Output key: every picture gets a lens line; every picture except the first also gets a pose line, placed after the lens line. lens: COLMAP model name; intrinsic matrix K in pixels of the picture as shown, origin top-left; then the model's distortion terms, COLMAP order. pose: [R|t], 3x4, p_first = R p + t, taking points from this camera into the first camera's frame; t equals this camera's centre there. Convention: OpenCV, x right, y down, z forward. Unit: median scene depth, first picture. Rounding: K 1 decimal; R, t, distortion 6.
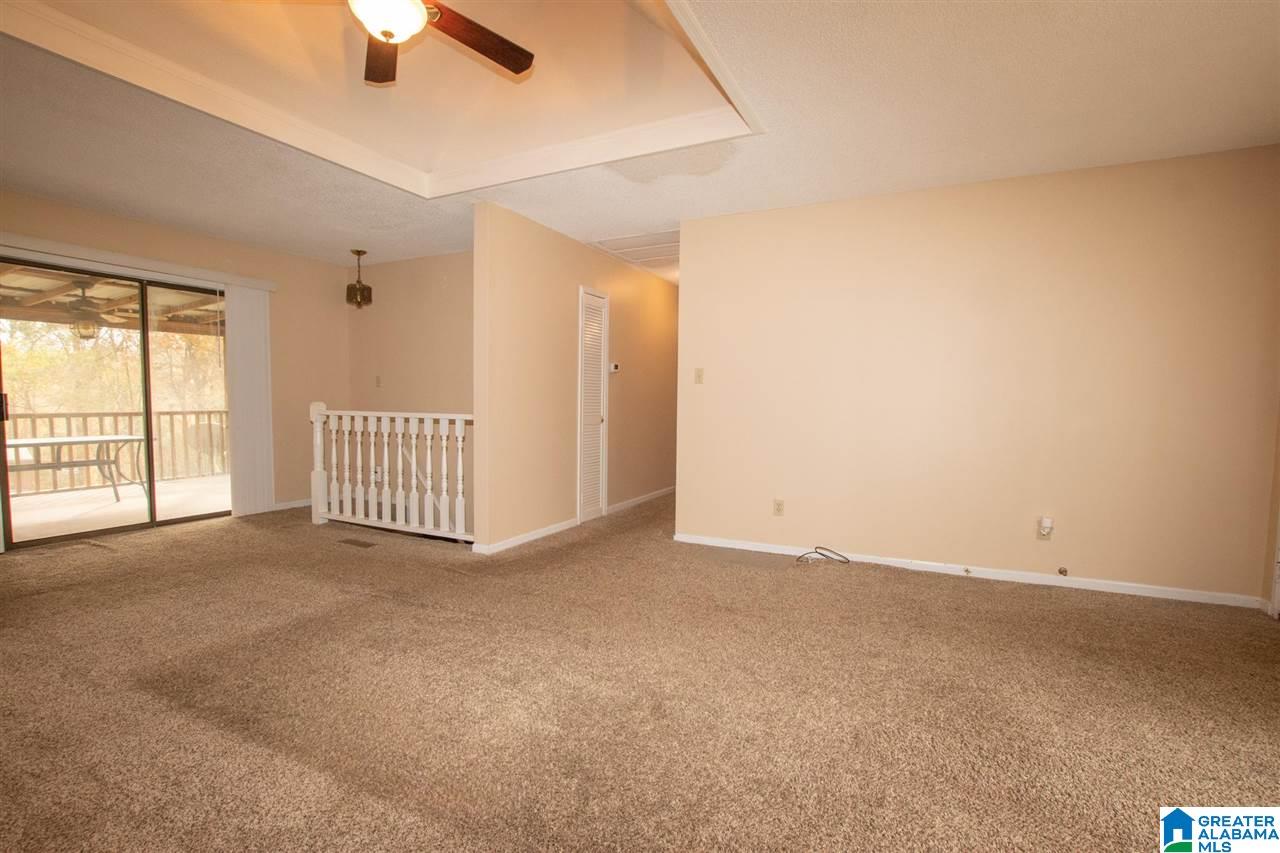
lens RADIAL K [[613.3, 0, 641.0], [0, 613.3, 434.0], [0, 0, 1]] dist [-0.031995, 0.001872]
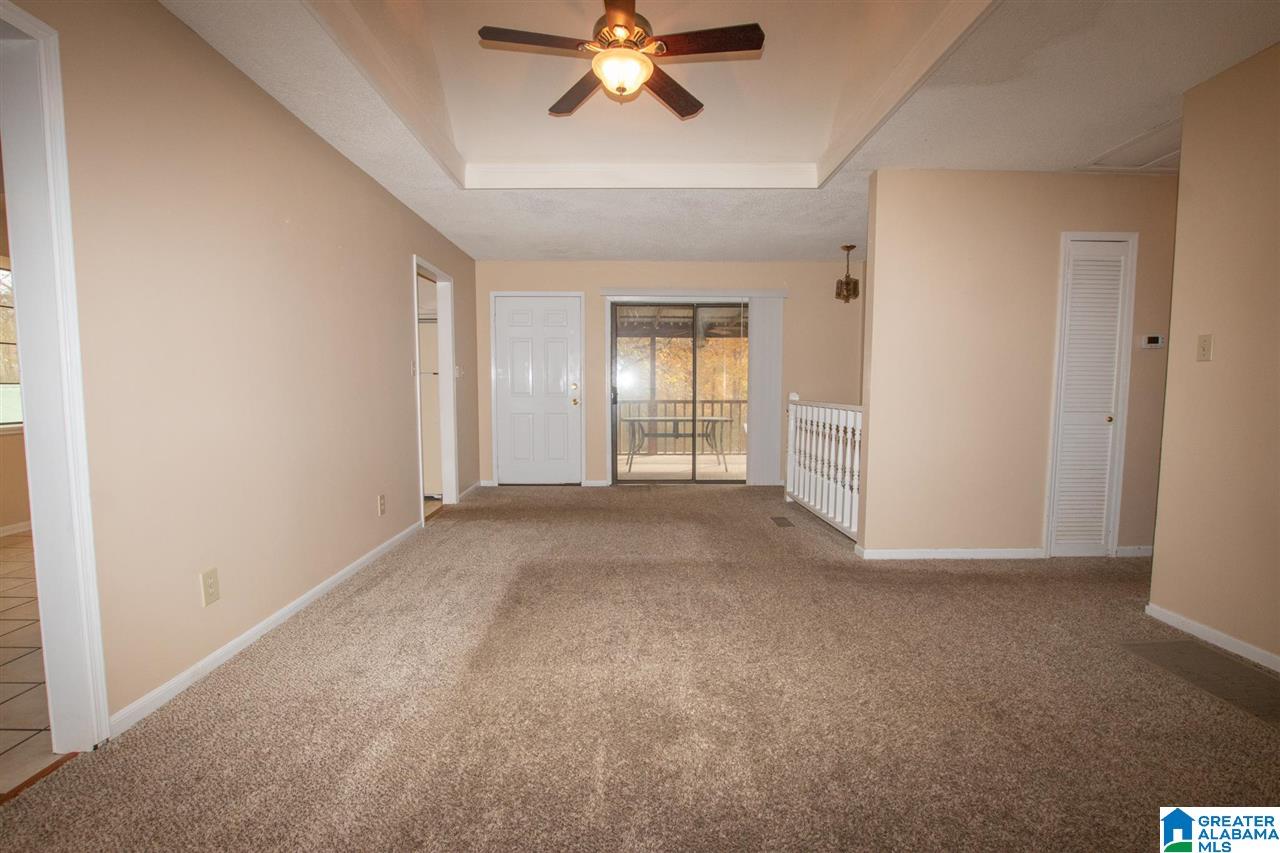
lens RADIAL K [[606.9, 0, 625.2], [0, 606.9, 445.0], [0, 0, 1]] dist [-0.022010, 0.000887]
pose [[0.429951, 0.076065, -0.899642, 0.379406], [-0.042067, 0.997050, 0.064196, -0.017222], [0.901872, 0.010244, 0.431883, 0.258898]]
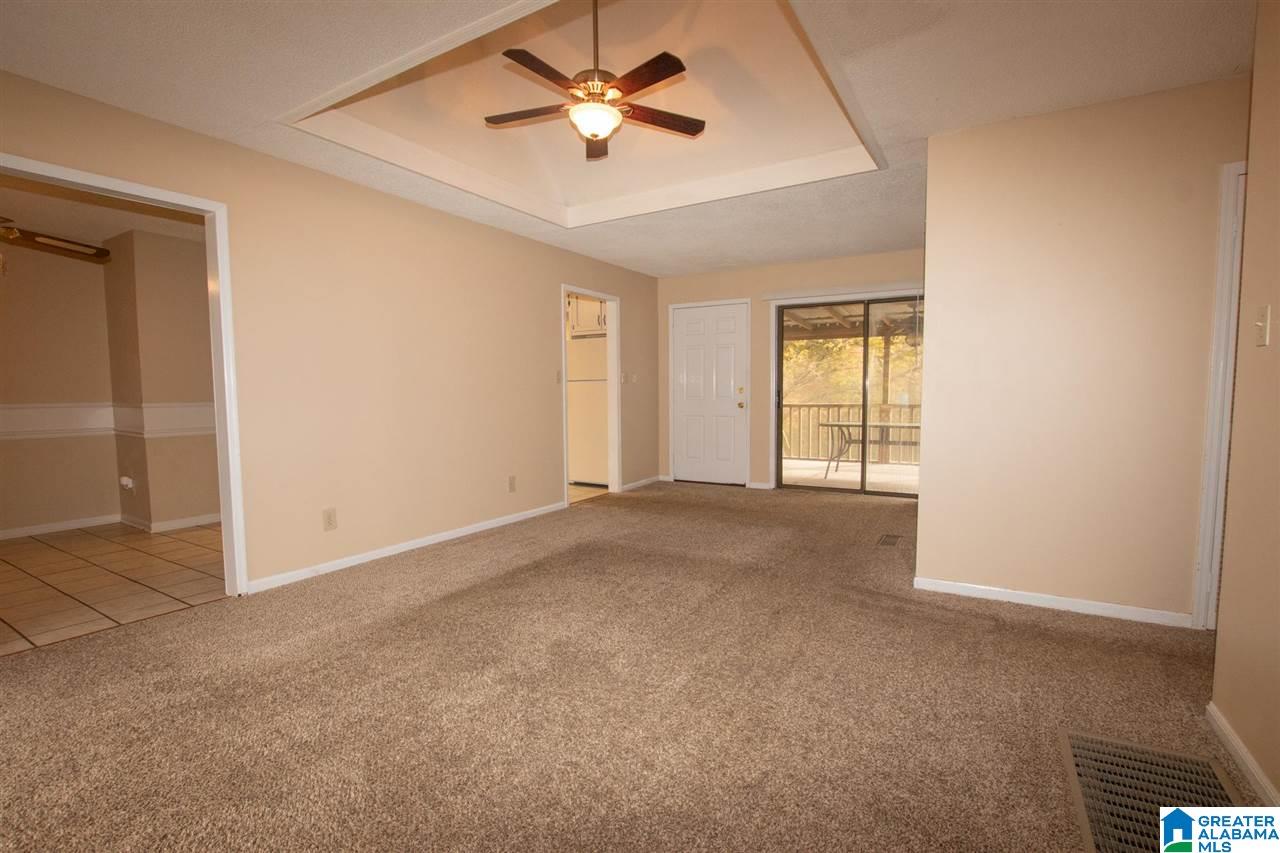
lens RADIAL K [[606.9, 0, 625.2], [0, 606.9, 445.0], [0, 0, 1]] dist [-0.022010, 0.000887]
pose [[-0.125921, 0.077934, -0.988974, 0.531382], [-0.044388, 0.995468, 0.084097, -0.036516], [0.991047, 0.054488, -0.121891, 0.667152]]
